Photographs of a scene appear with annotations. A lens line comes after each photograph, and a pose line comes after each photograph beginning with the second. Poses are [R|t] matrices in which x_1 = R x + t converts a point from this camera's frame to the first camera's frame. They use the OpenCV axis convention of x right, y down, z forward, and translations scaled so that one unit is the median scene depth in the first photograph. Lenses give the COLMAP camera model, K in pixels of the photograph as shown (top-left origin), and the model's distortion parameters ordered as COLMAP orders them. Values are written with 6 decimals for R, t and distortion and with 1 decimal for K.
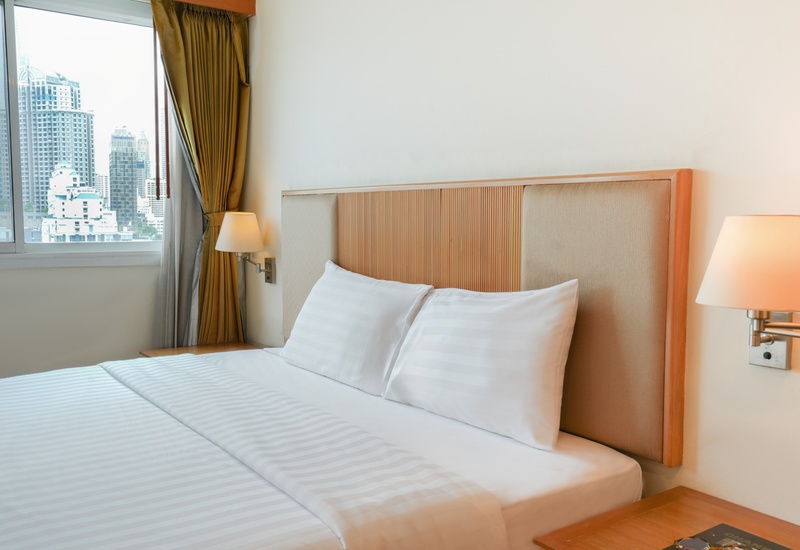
lens RADIAL K [[761.2, 0, 400.0], [0, 761.2, 275.0], [0, 0, 1]] dist [0.004392, 0.004454]
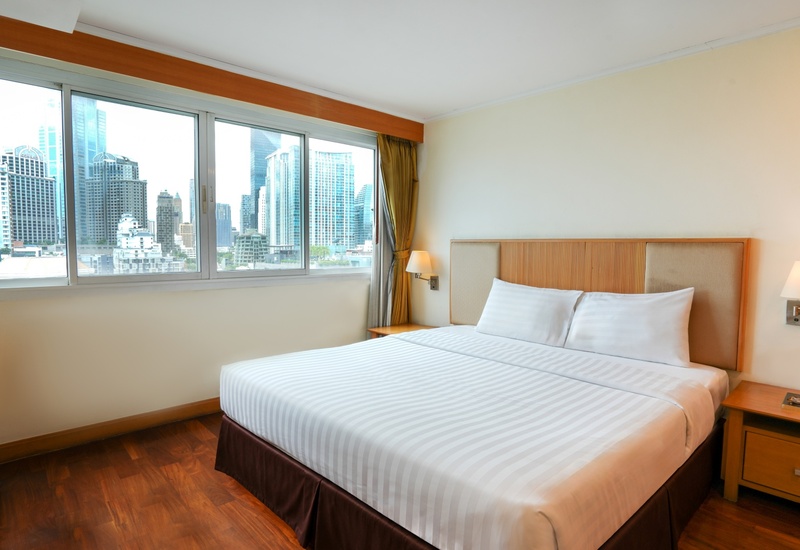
lens RADIAL K [[465.4, 0, 400.0], [0, 465.4, 275.0], [0, 0, 1]] dist [-0.056249, 0.000049]
pose [[0.992840, -0.007910, 0.119188, -0.560441], [0.009791, 0.999836, -0.015208, -0.013407], [-0.119048, 0.016266, 0.992755, -0.129870]]
